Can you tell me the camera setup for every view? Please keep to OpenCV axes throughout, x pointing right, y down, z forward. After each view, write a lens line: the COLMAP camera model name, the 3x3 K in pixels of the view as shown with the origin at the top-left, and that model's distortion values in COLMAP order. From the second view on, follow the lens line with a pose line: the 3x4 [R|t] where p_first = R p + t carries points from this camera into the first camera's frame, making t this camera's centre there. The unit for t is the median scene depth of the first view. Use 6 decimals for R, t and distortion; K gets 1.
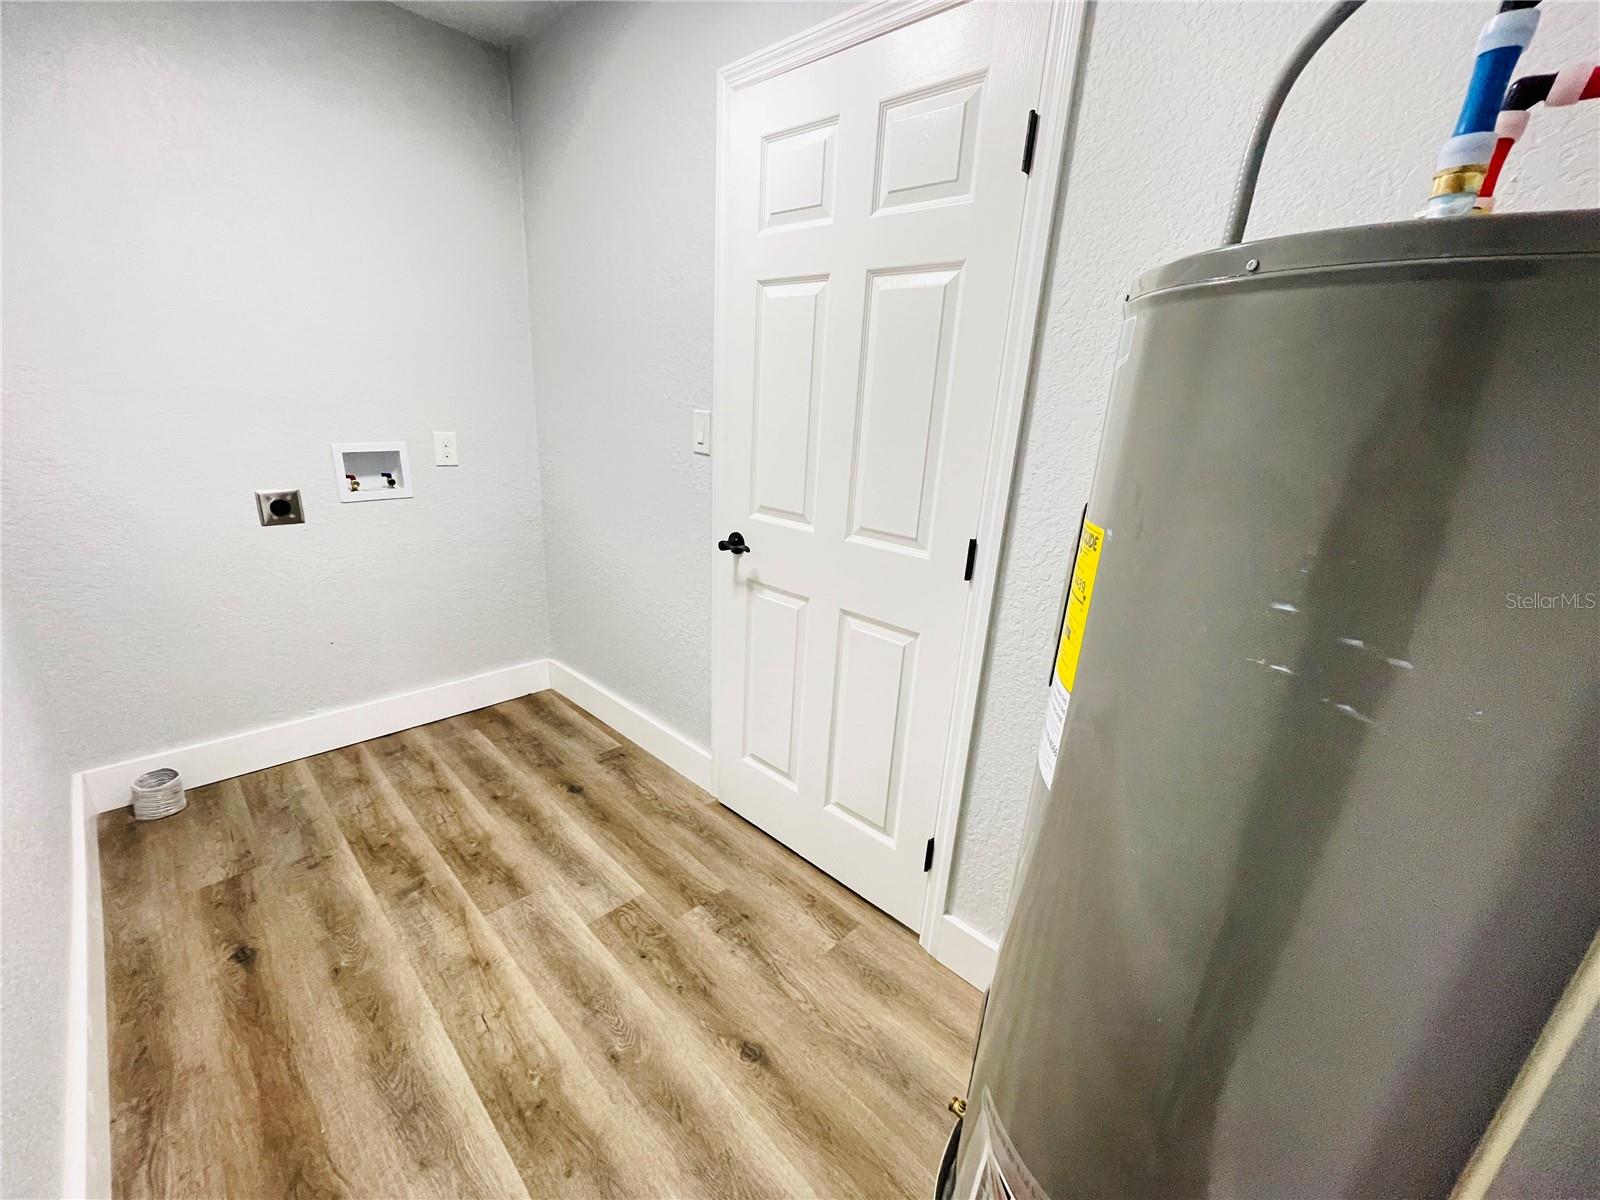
lens RADIAL K [[650.5, 0, 801.3], [0, 650.5, 603.2], [0, 0, 1]] dist [-0.005078, 0.003946]
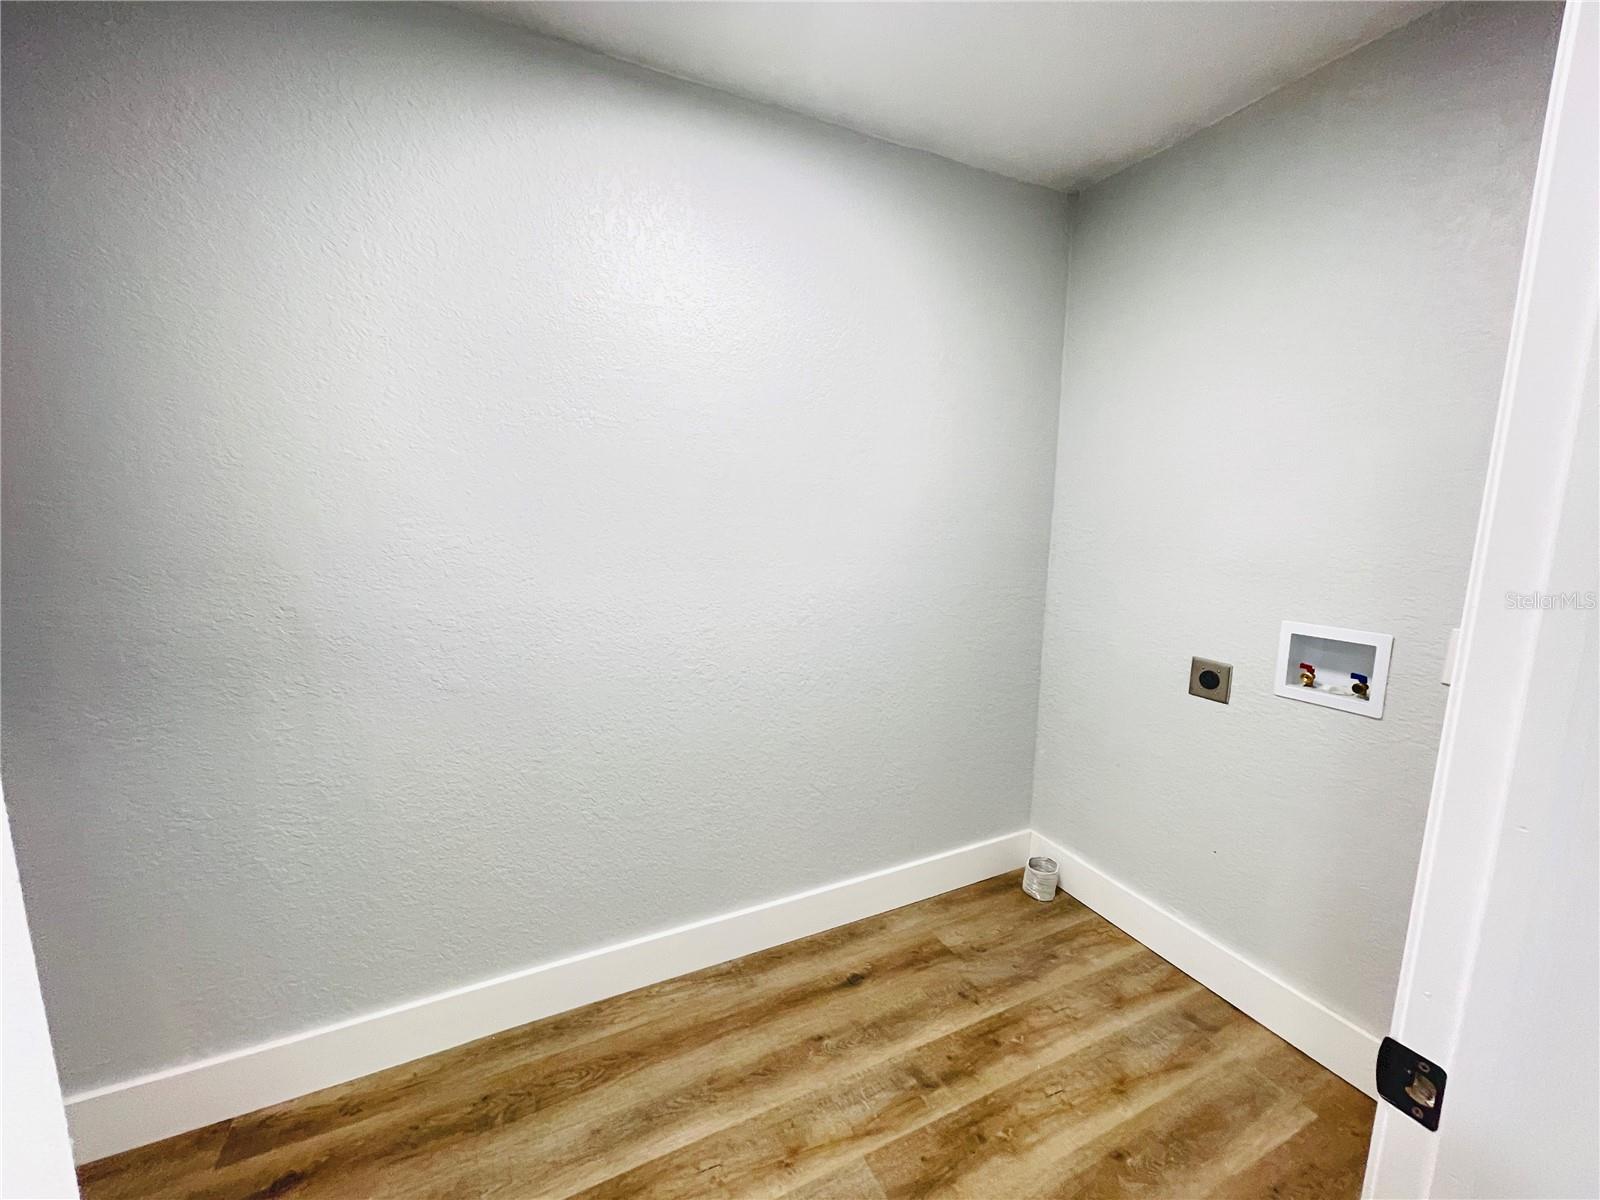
lens RADIAL K [[650.5, 0, 801.3], [0, 650.5, 603.2], [0, 0, 1]] dist [-0.005078, 0.003946]
pose [[-0.339023, 0.082917, -0.937117, 0.225249], [-0.318340, 0.927237, 0.197209, -0.273420], [0.885281, 0.365181, -0.287958, 0.825384]]
